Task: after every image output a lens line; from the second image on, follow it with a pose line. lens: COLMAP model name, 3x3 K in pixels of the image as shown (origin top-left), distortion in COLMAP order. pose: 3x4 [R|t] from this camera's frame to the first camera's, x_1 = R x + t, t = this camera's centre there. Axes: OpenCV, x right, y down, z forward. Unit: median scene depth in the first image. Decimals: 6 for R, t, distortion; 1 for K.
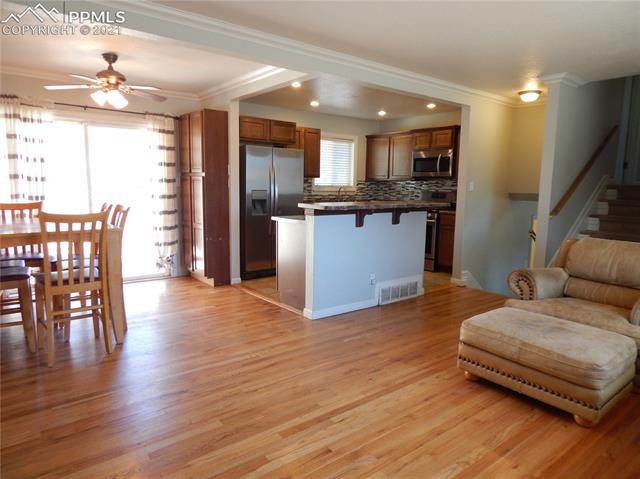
lens RADIAL K [[421.5, 0, 324.5], [0, 421.5, 238.5], [0, 0, 1]] dist [-0.000924, -0.003416]
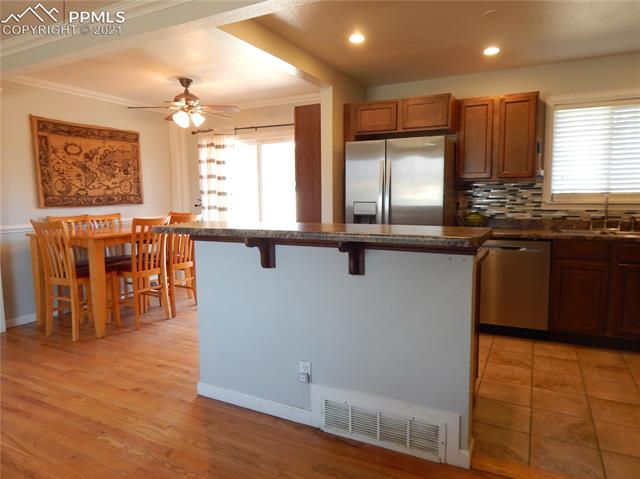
lens RADIAL K [[421.5, 0, 324.5], [0, 421.5, 238.5], [0, 0, 1]] dist [-0.000924, -0.003416]
pose [[0.417371, 0.075496, -0.905595, 0.411348], [-0.099990, 0.994307, 0.036808, -0.063575], [0.903218, 0.075188, 0.422544, 0.556244]]
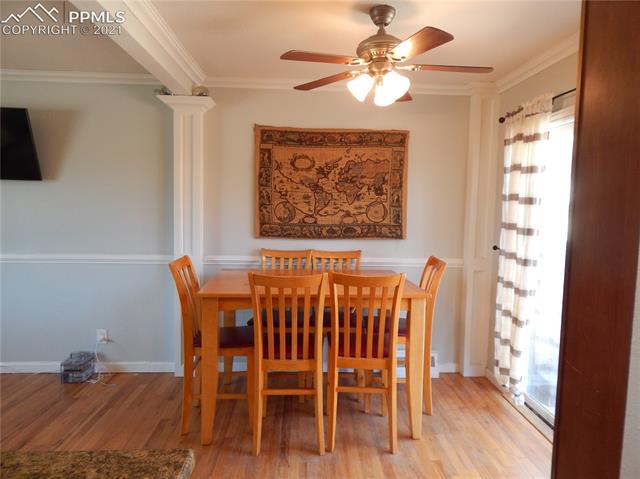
lens RADIAL K [[421.5, 0, 324.5], [0, 421.5, 238.5], [0, 0, 1]] dist [-0.000924, -0.003416]
pose [[-0.573310, 0.033634, -0.818648, -0.003102], [-0.132852, 0.982119, 0.133389, -0.127297], [0.808496, 0.185232, -0.558590, 0.811049]]
